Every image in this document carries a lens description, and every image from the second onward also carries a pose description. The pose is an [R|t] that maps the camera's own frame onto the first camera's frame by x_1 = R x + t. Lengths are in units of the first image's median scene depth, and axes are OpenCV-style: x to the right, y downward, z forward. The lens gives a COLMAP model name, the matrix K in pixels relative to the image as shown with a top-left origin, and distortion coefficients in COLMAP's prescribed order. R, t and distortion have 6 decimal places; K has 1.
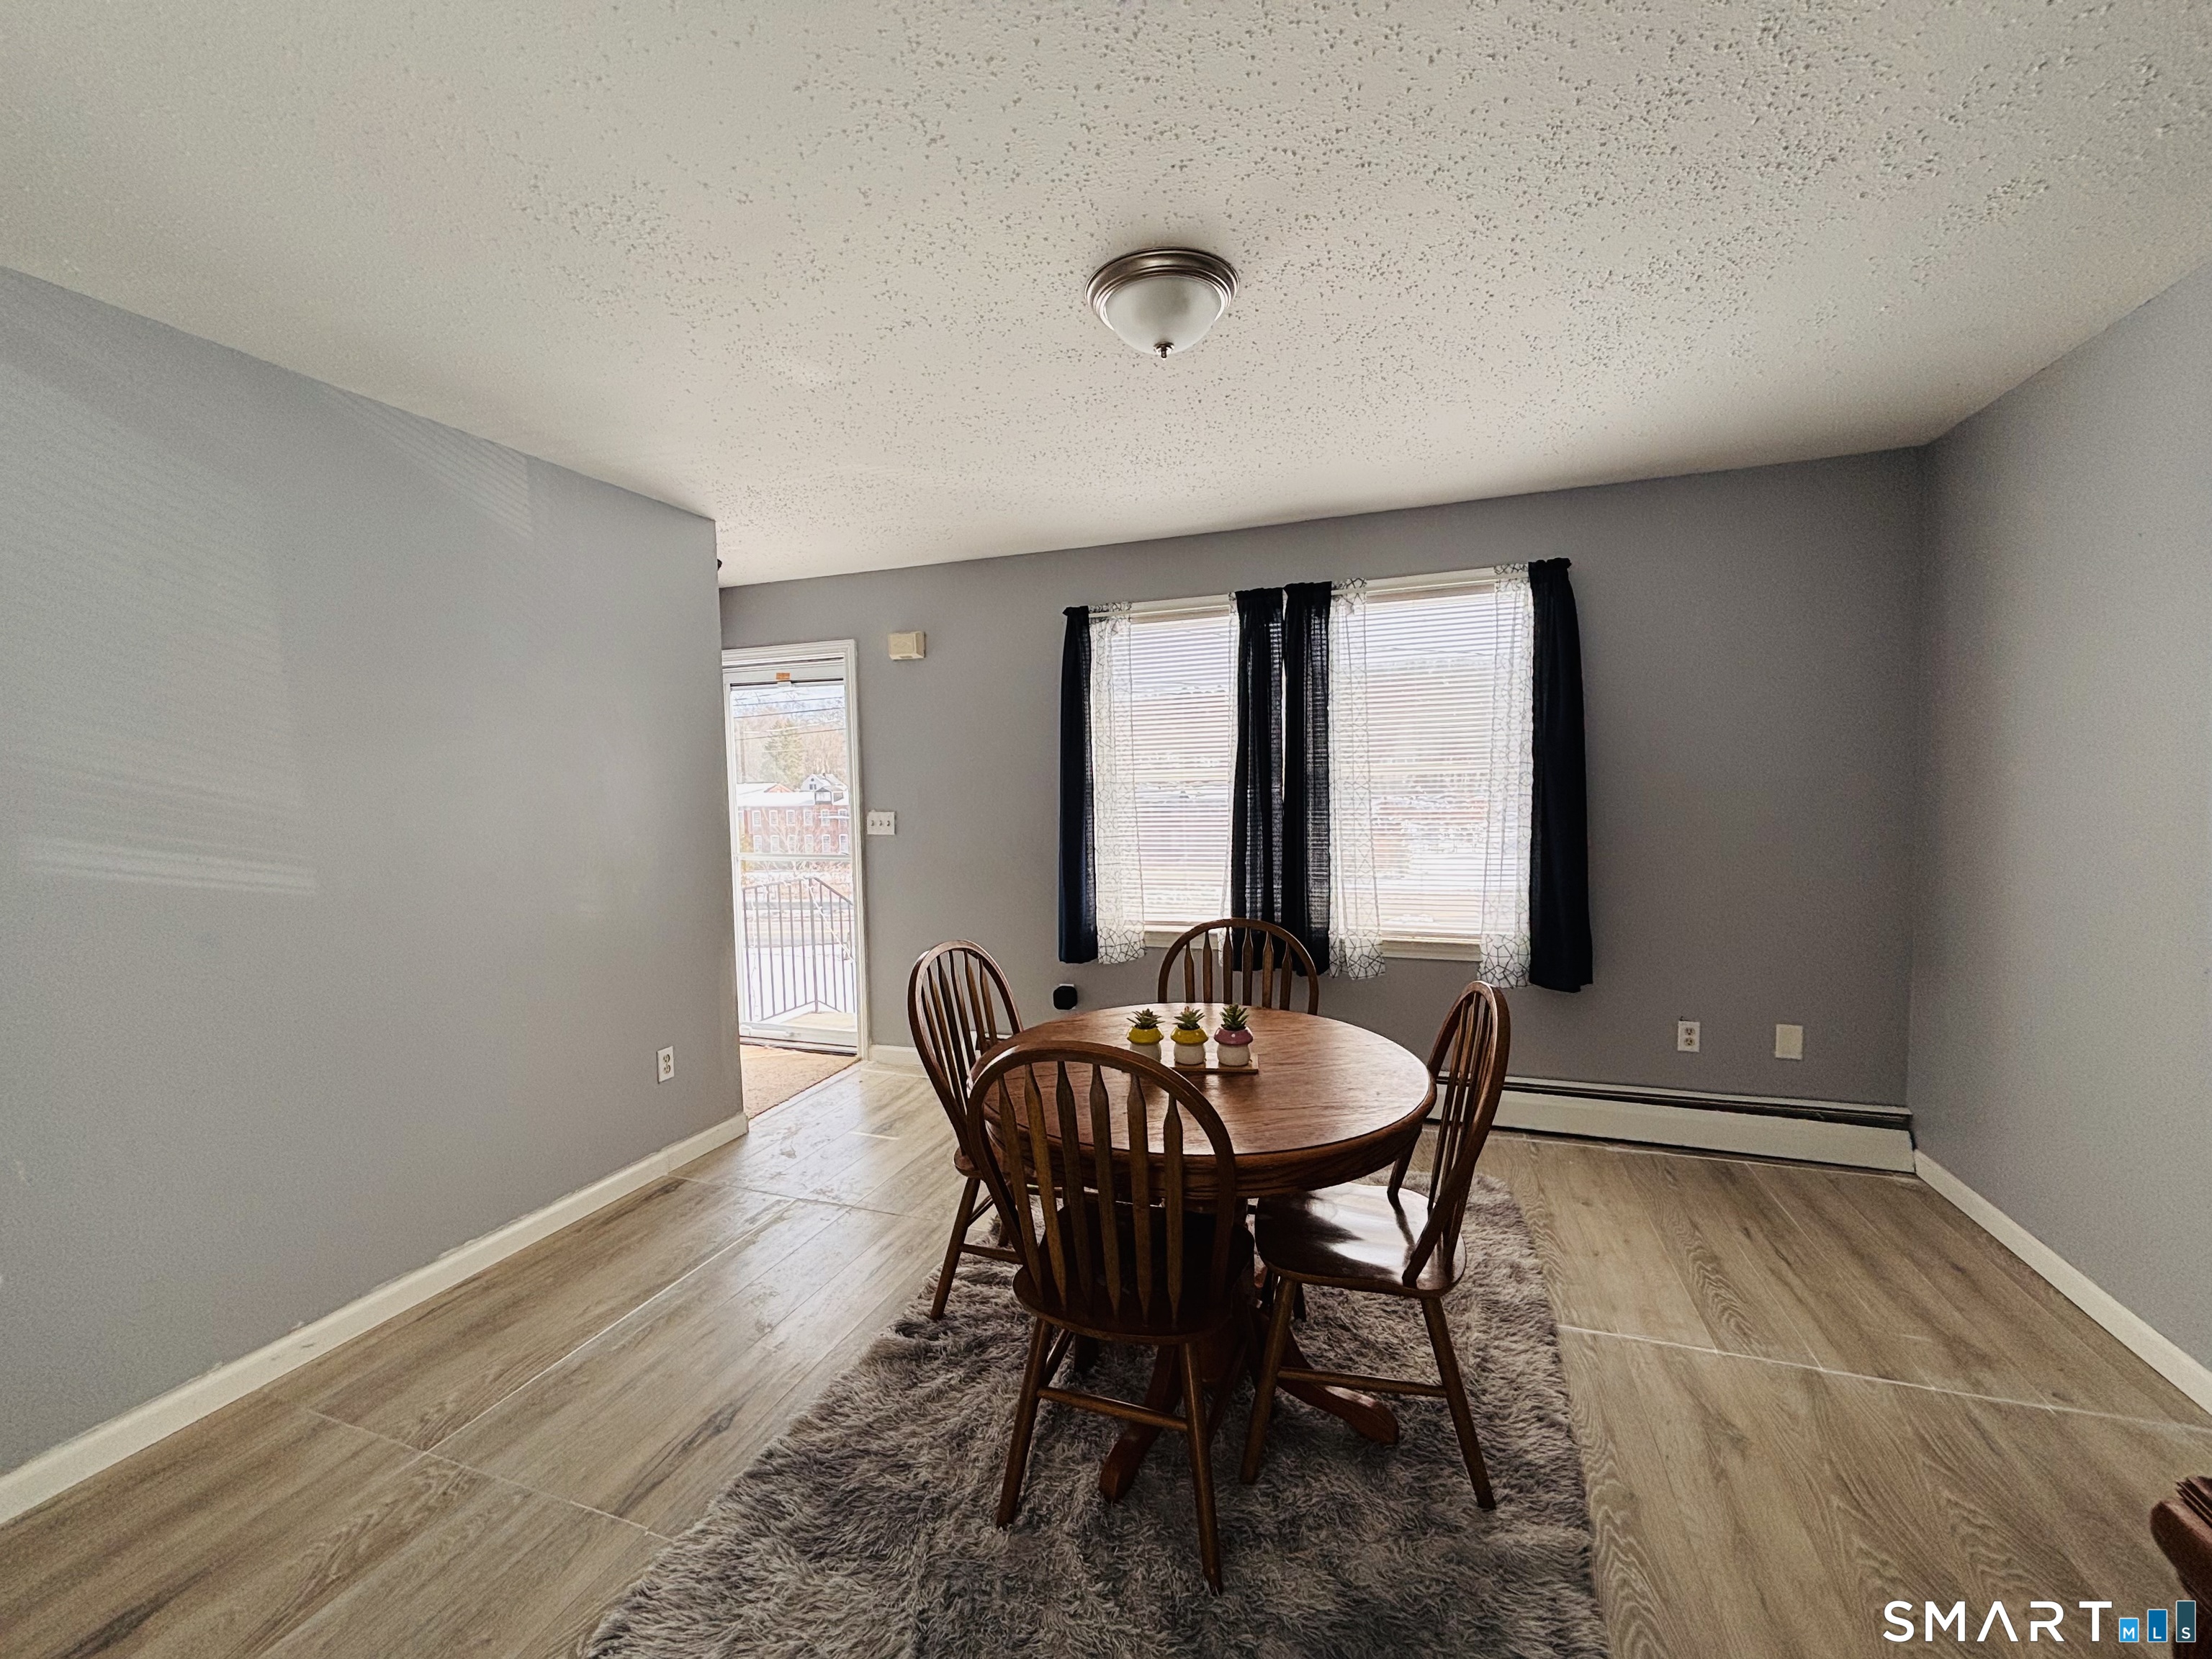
lens RADIAL K [[892.6, 0, 1107.1], [0, 892.6, 826.4], [0, 0, 1]] dist [0.001196, -0.000354]
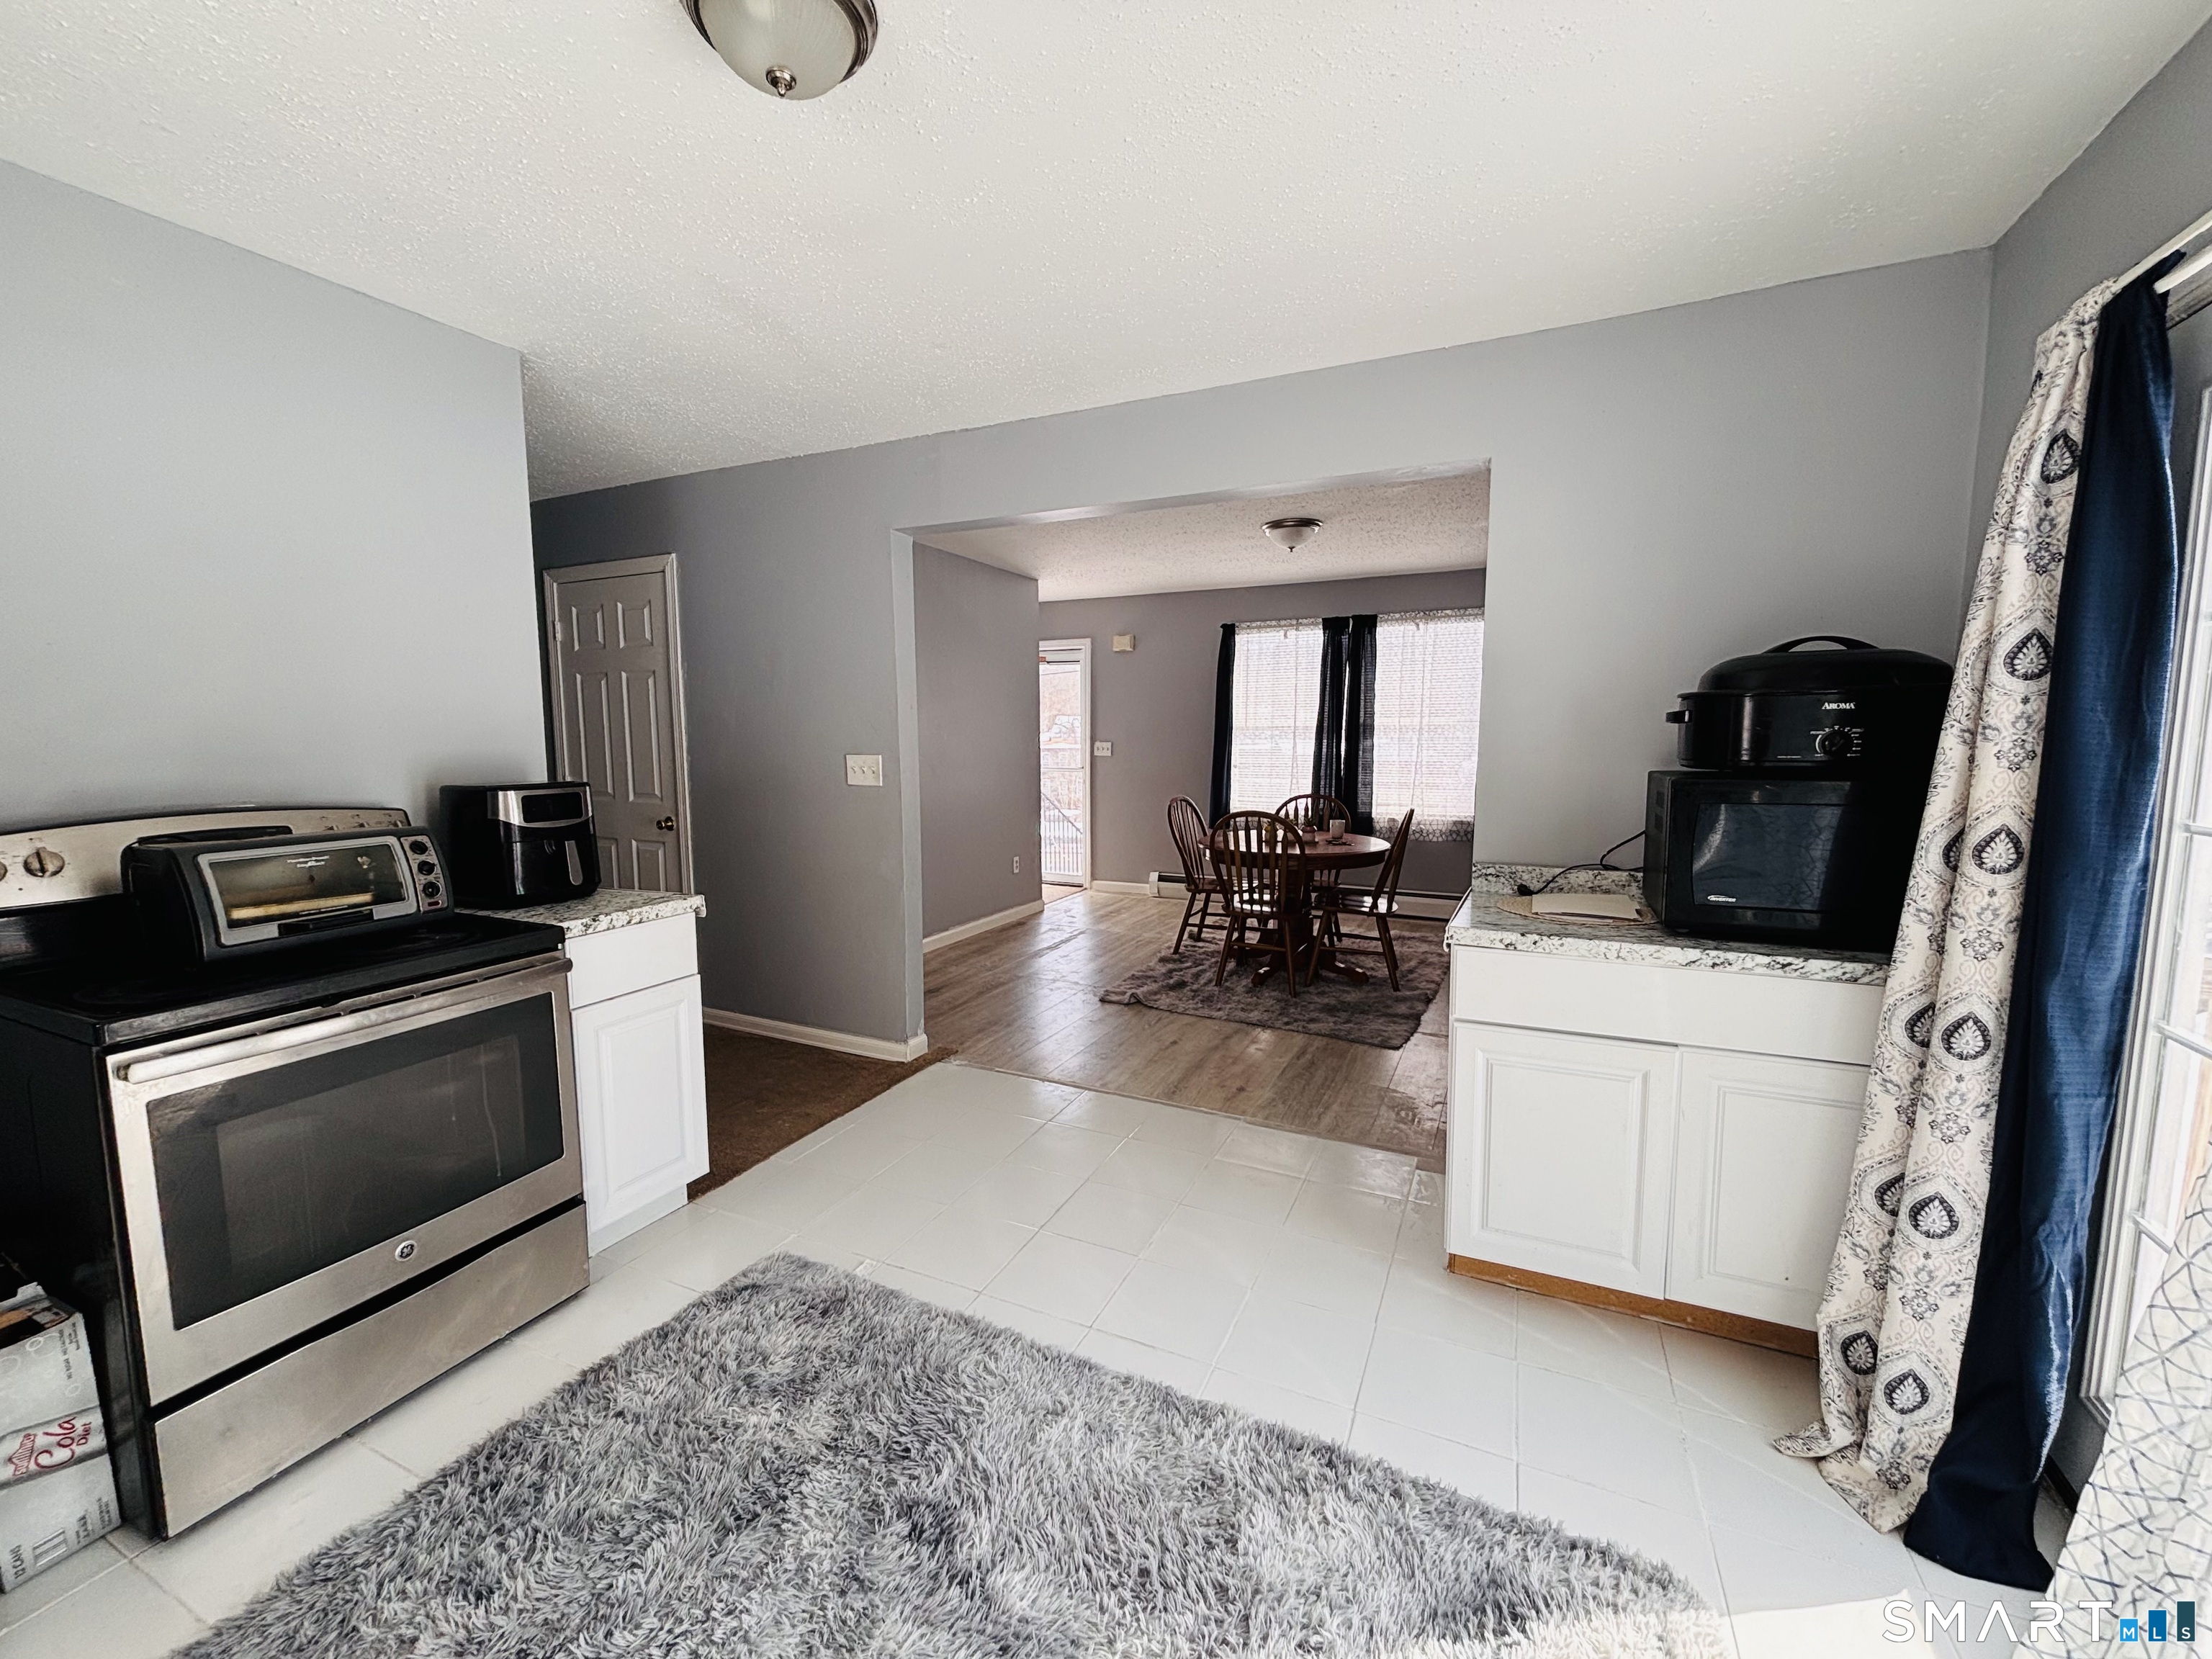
lens RADIAL K [[892.6, 0, 1107.1], [0, 892.6, 826.4], [0, 0, 1]] dist [0.001196, -0.000354]
pose [[0.994625, 0.031501, -0.098633, -0.093769], [-0.026377, 0.998255, 0.052824, 0.065586], [0.100124, -0.049938, 0.993721, -0.830194]]
